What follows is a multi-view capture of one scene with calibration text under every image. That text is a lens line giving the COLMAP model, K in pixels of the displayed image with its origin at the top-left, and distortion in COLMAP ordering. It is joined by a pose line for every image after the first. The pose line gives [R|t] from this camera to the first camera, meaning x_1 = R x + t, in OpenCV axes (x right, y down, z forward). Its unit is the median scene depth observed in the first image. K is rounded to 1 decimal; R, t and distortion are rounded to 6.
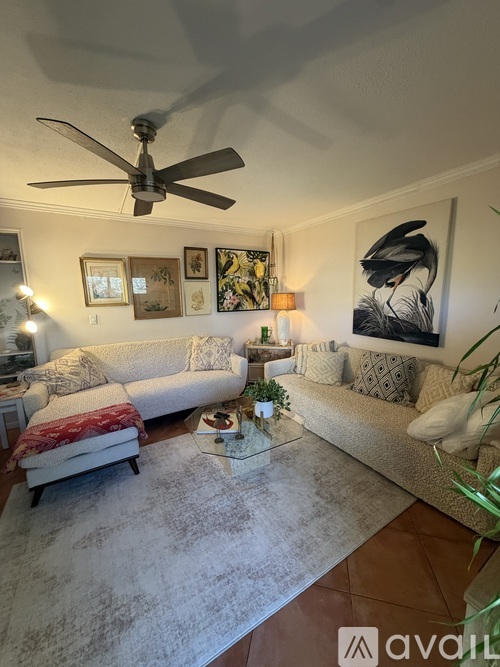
lens RADIAL K [[267.9, 0, 249.3], [0, 267.9, 332.0], [0, 0, 1]] dist [0.000499, 0.000392]
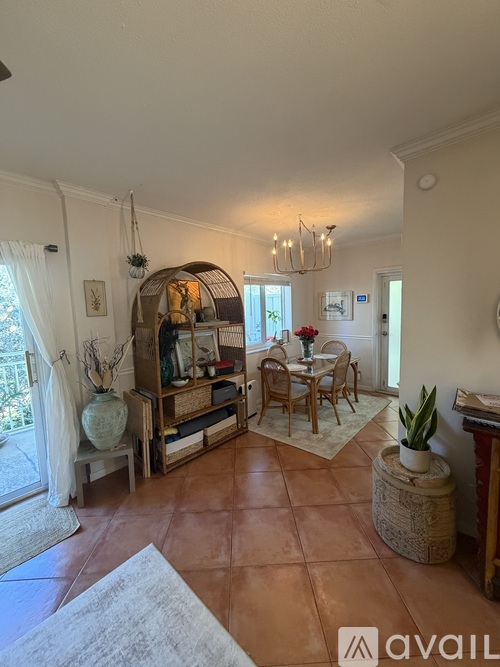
lens RADIAL K [[267.9, 0, 248.4], [0, 267.9, 333.1], [0, 0, 1]] dist [0.000499, 0.000392]
pose [[-0.958355, 0.074417, -0.275713, -0.361984], [0.005709, 0.970250, 0.242036, -0.091038], [0.285523, 0.230383, -0.930269, 0.639196]]
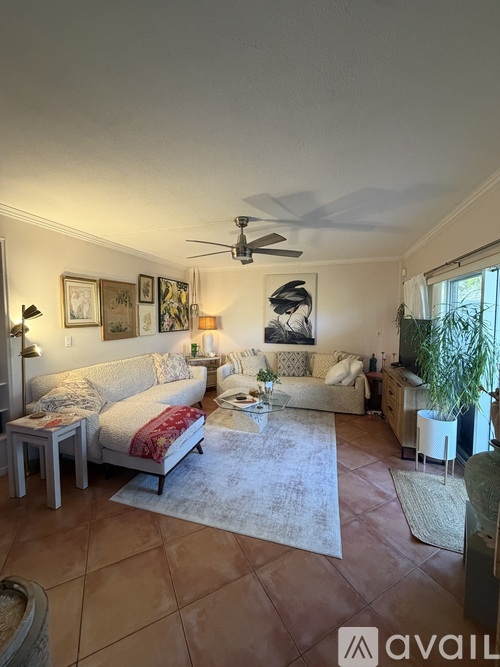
lens RADIAL K [[267.9, 0, 250.9], [0, 267.9, 332.0], [0, 0, 1]] dist [0.000499, 0.000392]
pose [[0.737968, -0.022840, 0.674449, -0.752959], [0.084978, 0.994617, -0.059299, 0.029403], [-0.669464, 0.101074, 0.735937, -0.114627]]
